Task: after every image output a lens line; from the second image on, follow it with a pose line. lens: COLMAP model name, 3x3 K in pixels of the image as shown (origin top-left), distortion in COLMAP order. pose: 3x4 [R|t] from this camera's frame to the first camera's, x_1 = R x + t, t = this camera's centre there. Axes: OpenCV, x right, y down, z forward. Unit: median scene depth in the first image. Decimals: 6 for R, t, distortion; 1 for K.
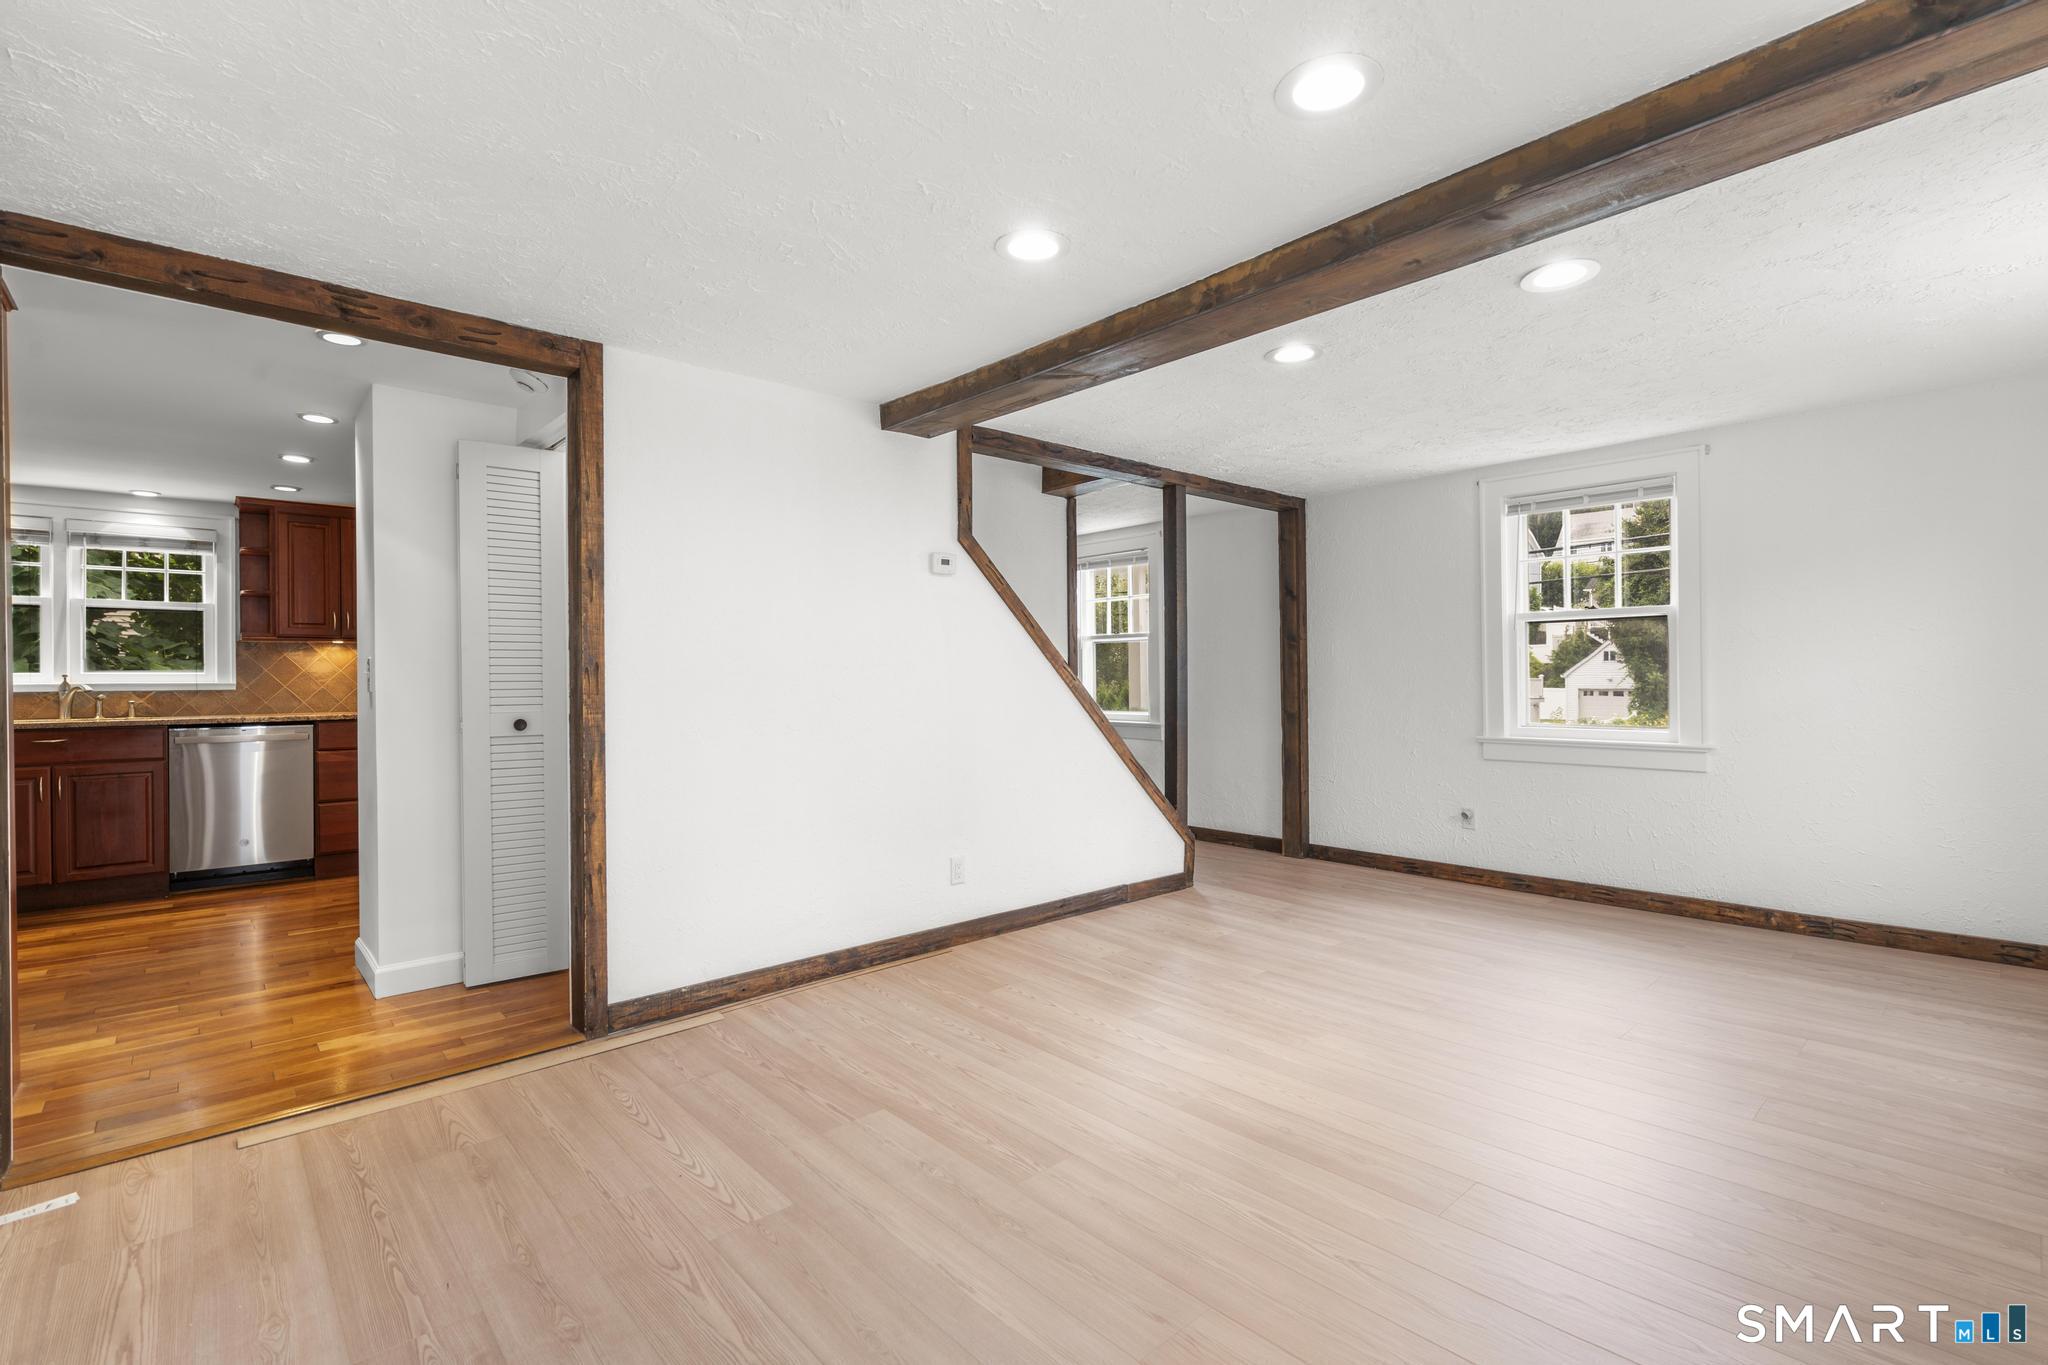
lens RADIAL K [[922.0, 0, 1027.9], [0, 922.0, 681.3], [0, 0, 1]] dist [-0.016090, 0.007079]
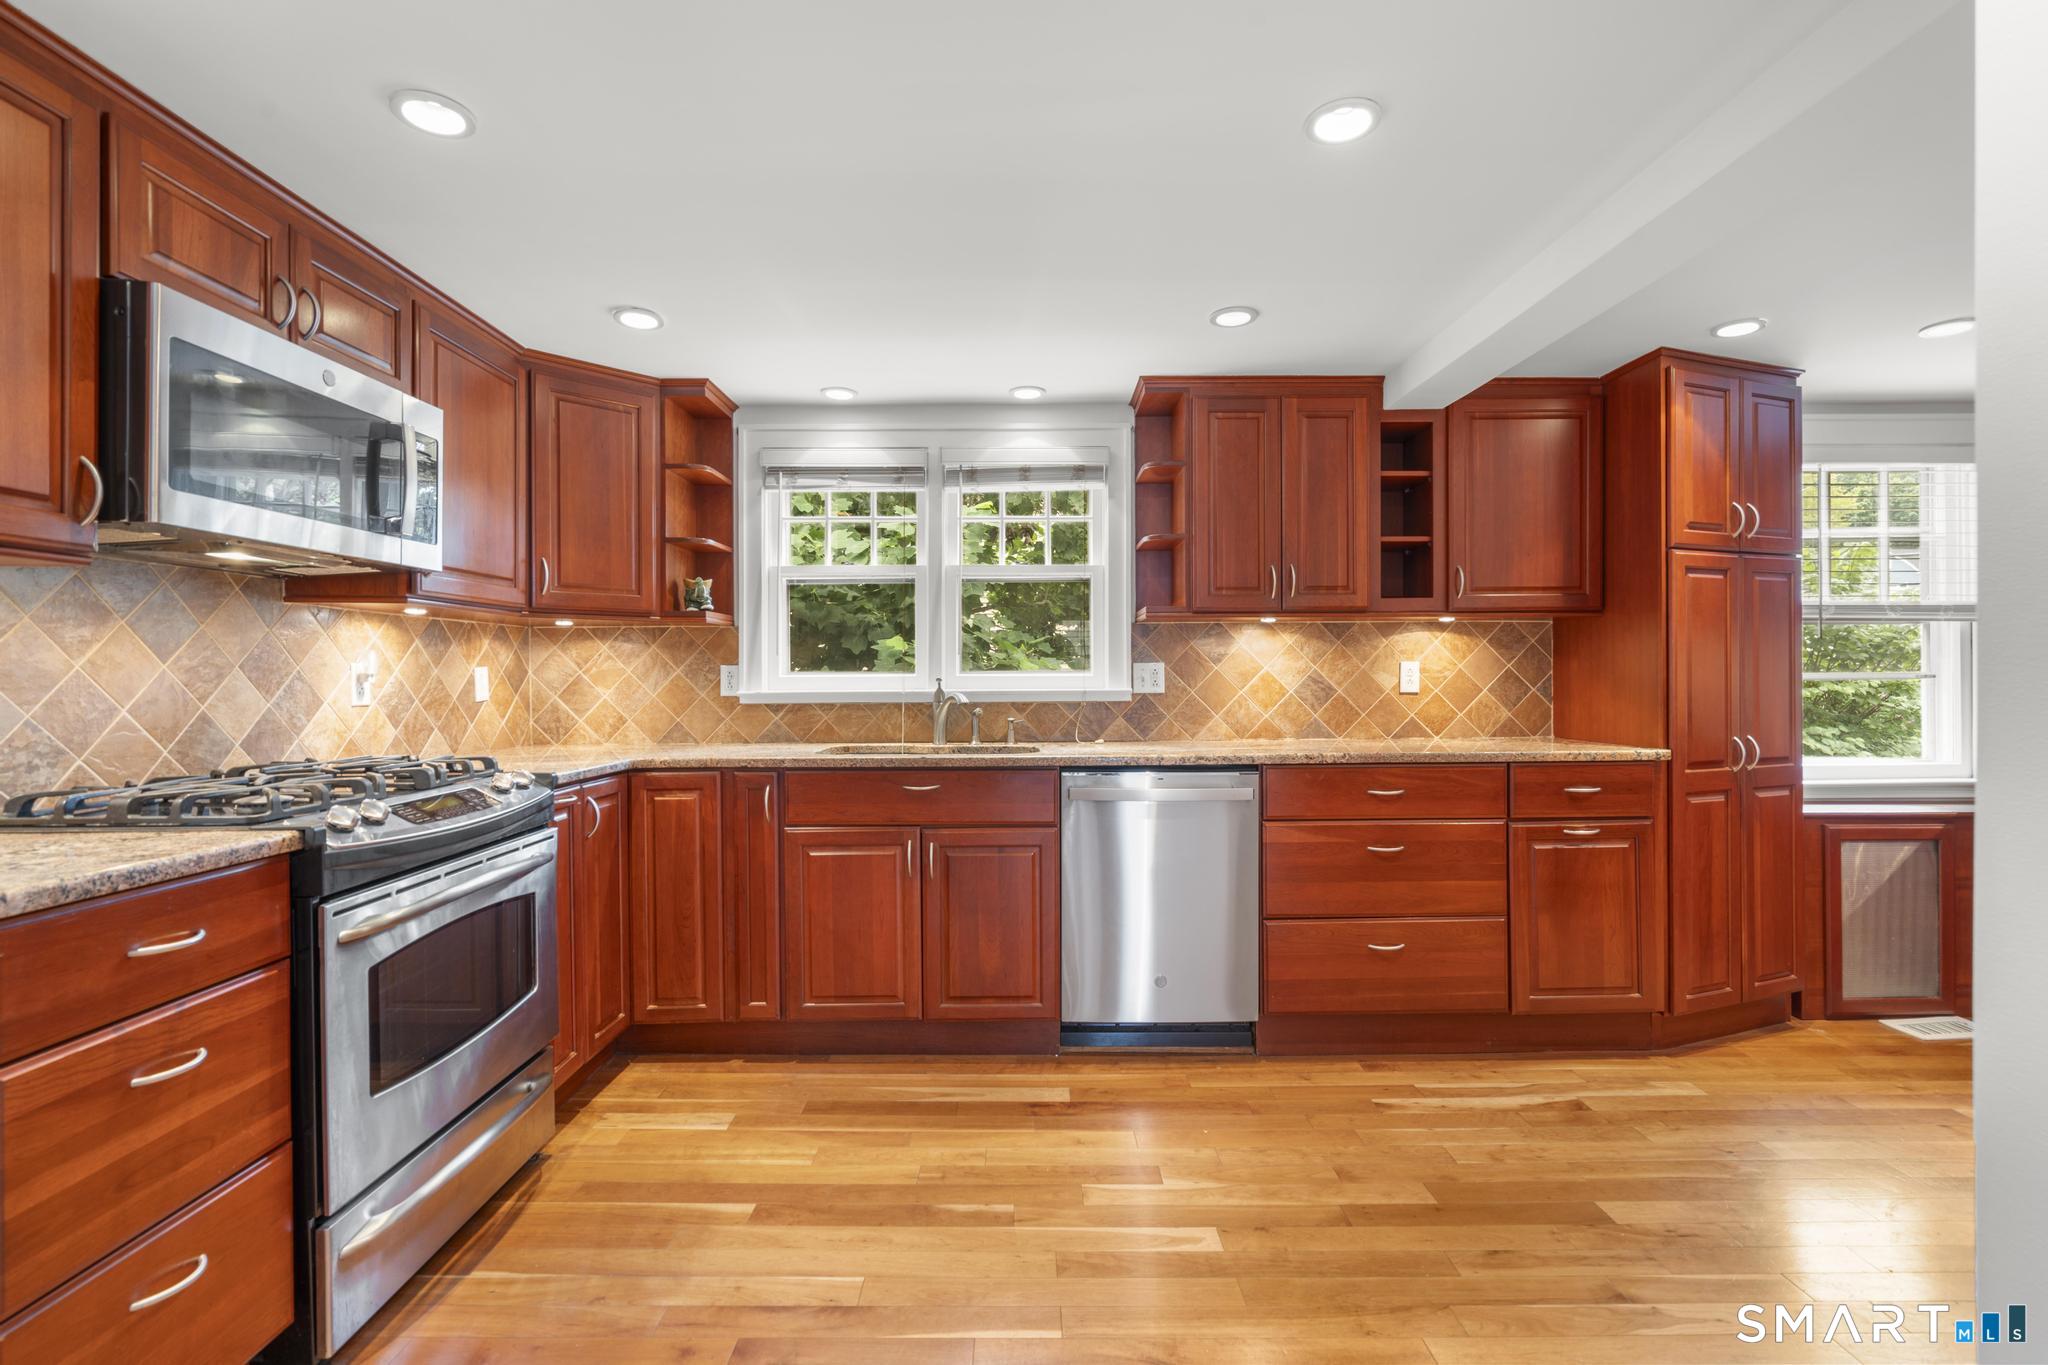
lens RADIAL K [[924.2, 0, 1035.2], [0, 924.2, 676.1], [0, 0, 1]] dist [-0.000519, -0.000014]
pose [[0.747393, 0.003245, -0.664374, -0.517256], [-0.003316, 0.999994, 0.001154, -0.008816], [0.664374, 0.001341, 0.747399, 0.506584]]
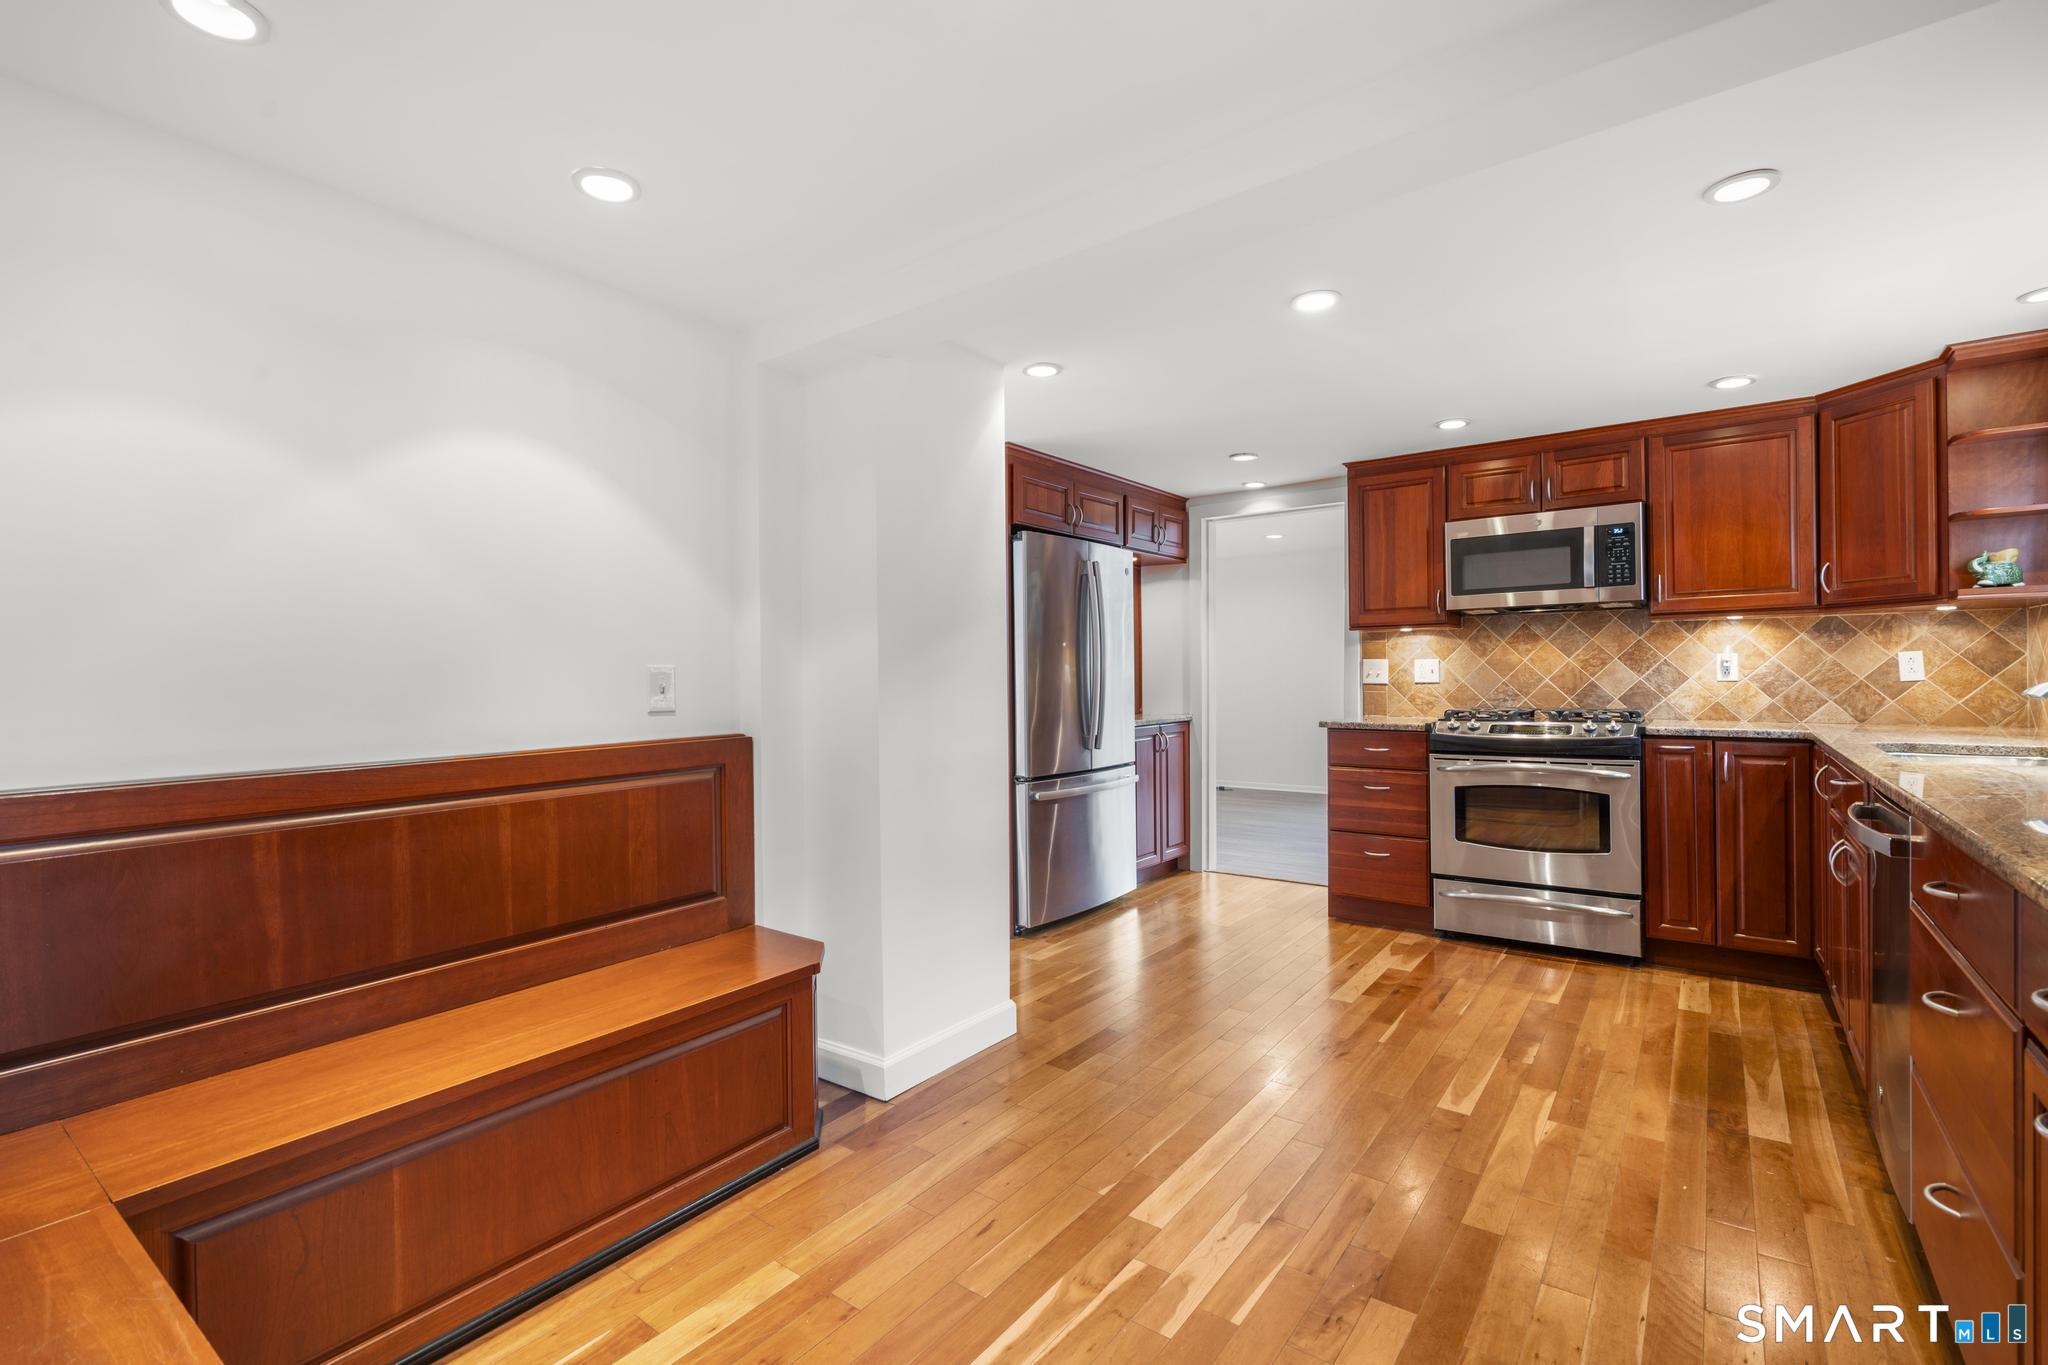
lens RADIAL K [[924.2, 0, 1035.2], [0, 924.2, 676.1], [0, 0, 1]] dist [-0.000519, -0.000014]
pose [[-0.980160, 0.018020, -0.197386, -0.410544], [0.016869, 0.999830, 0.007508, -0.010434], [0.197488, 0.004029, -0.980297, 1.252864]]
